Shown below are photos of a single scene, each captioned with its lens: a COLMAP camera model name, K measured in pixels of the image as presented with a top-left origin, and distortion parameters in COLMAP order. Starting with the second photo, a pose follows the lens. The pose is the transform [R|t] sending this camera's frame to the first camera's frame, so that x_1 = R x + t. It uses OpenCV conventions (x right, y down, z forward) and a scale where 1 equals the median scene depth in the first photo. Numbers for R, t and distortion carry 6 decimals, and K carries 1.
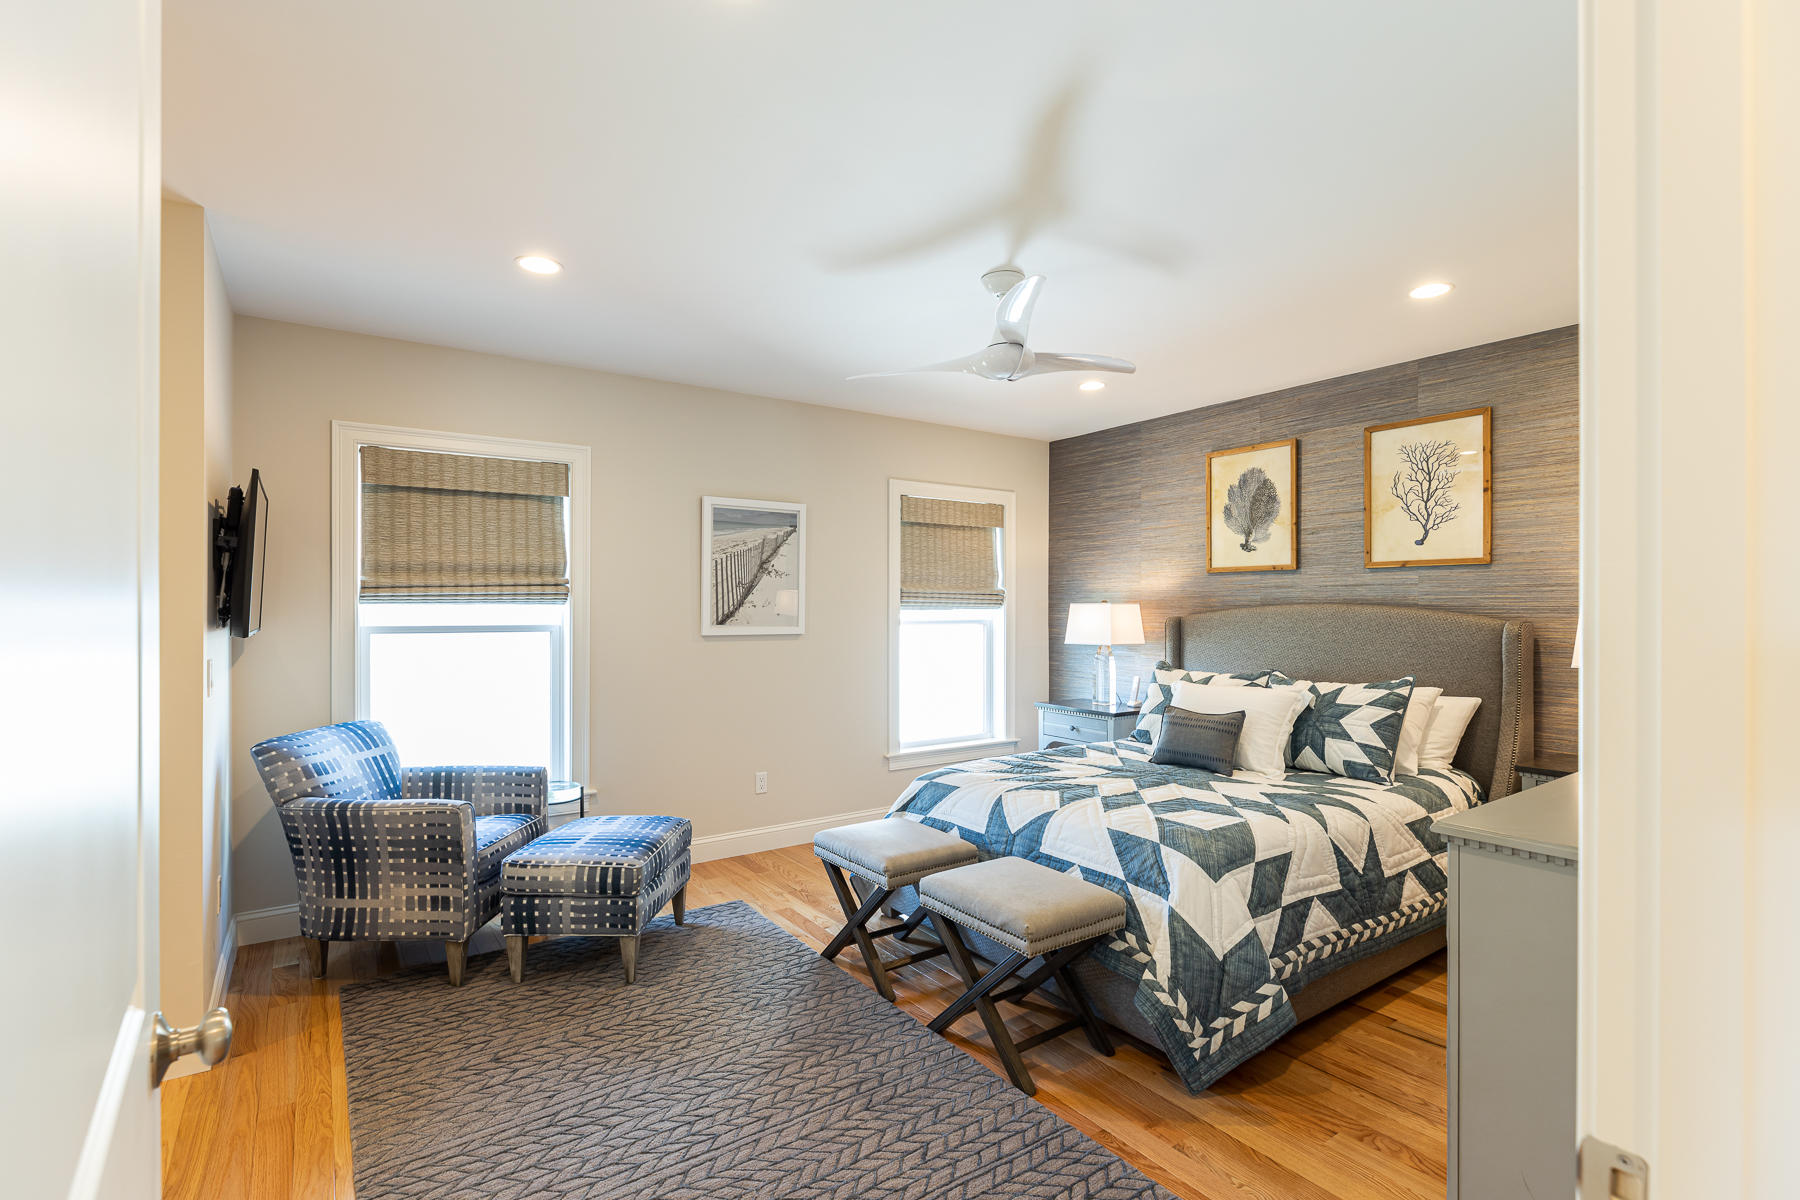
lens RADIAL K [[841.9, 0, 900.0], [0, 841.9, 609.4], [0, 0, 1]] dist [-0.009176, 0.000106]
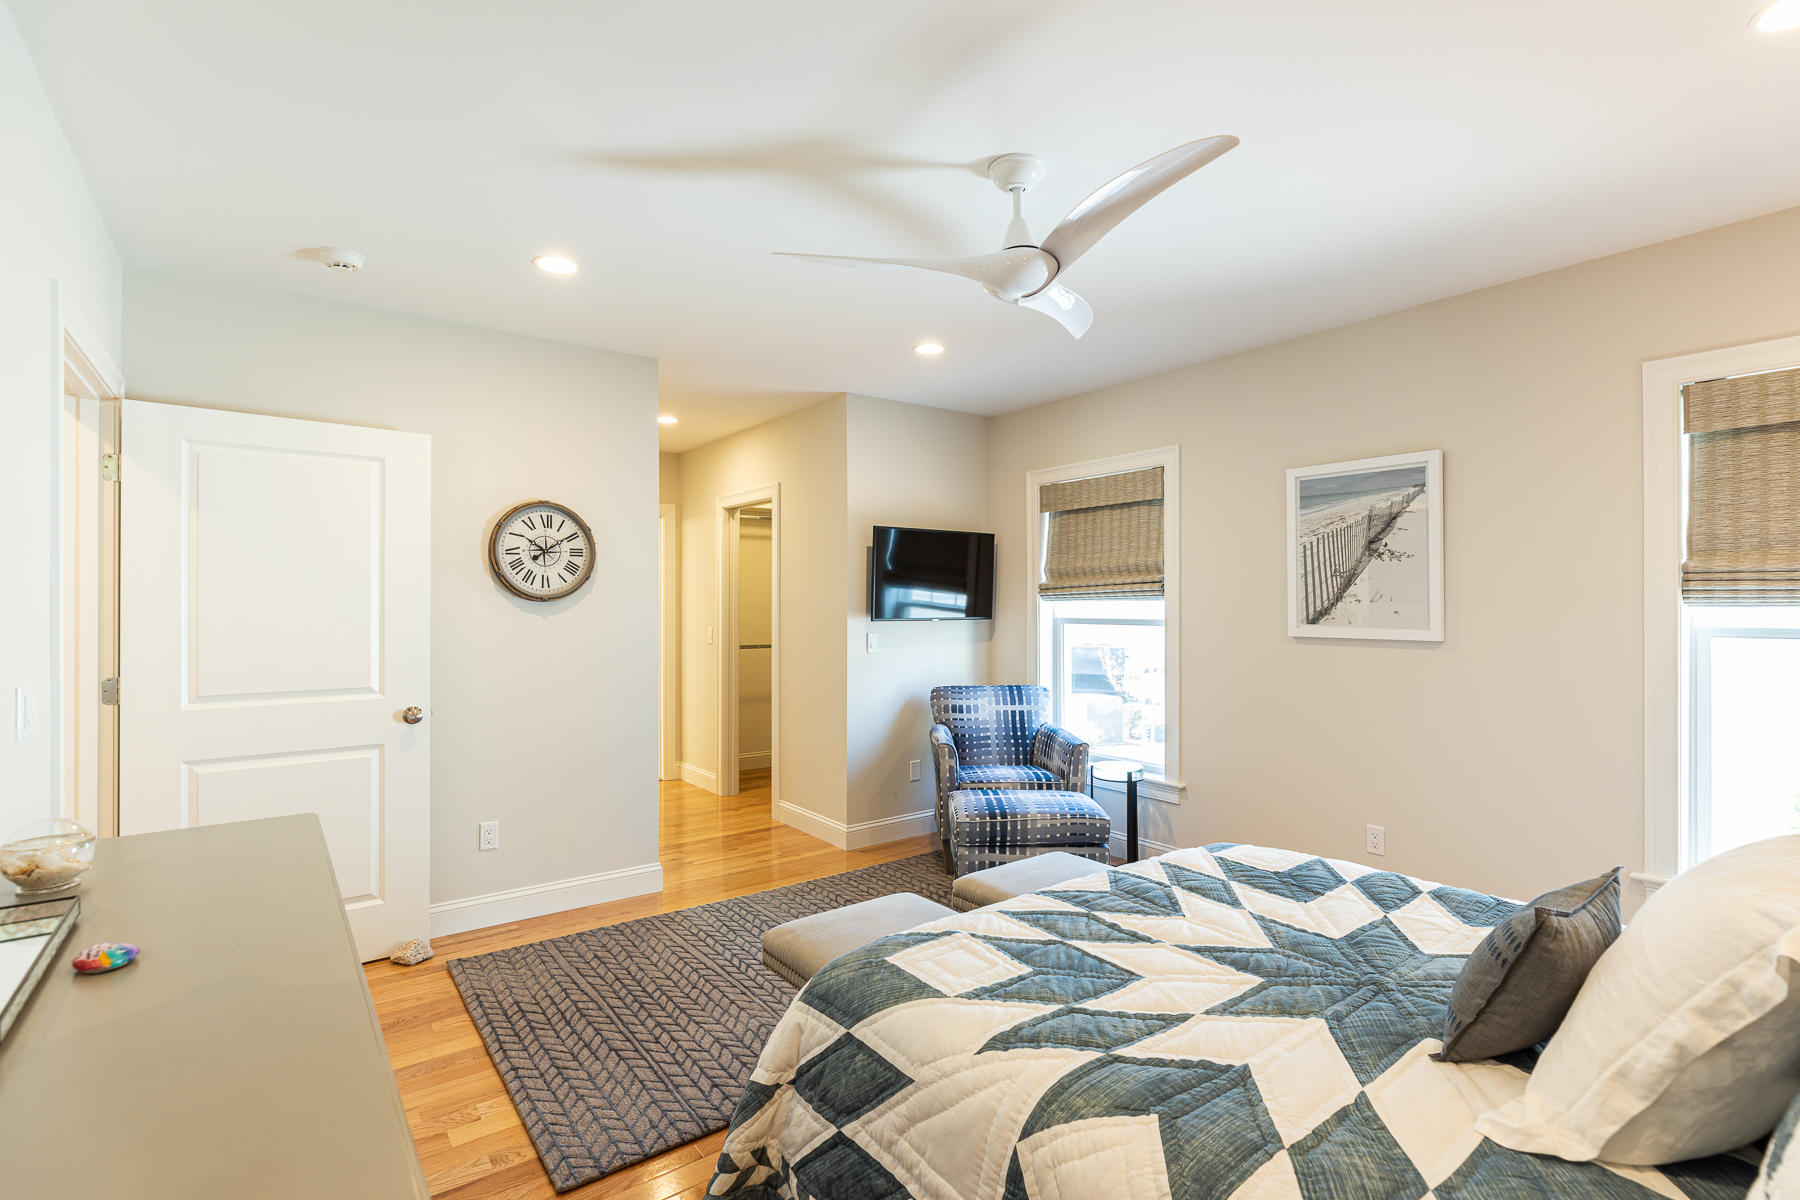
lens RADIAL K [[841.9, 0, 901.1], [0, 841.9, 599.0], [0, 0, 1]] dist [-0.009176, 0.000106]
pose [[0.028314, -0.007929, -0.999568, 0.582532], [-0.001807, 0.999966, -0.007984, 0.001292], [0.999597, 0.002032, 0.028299, 0.584990]]
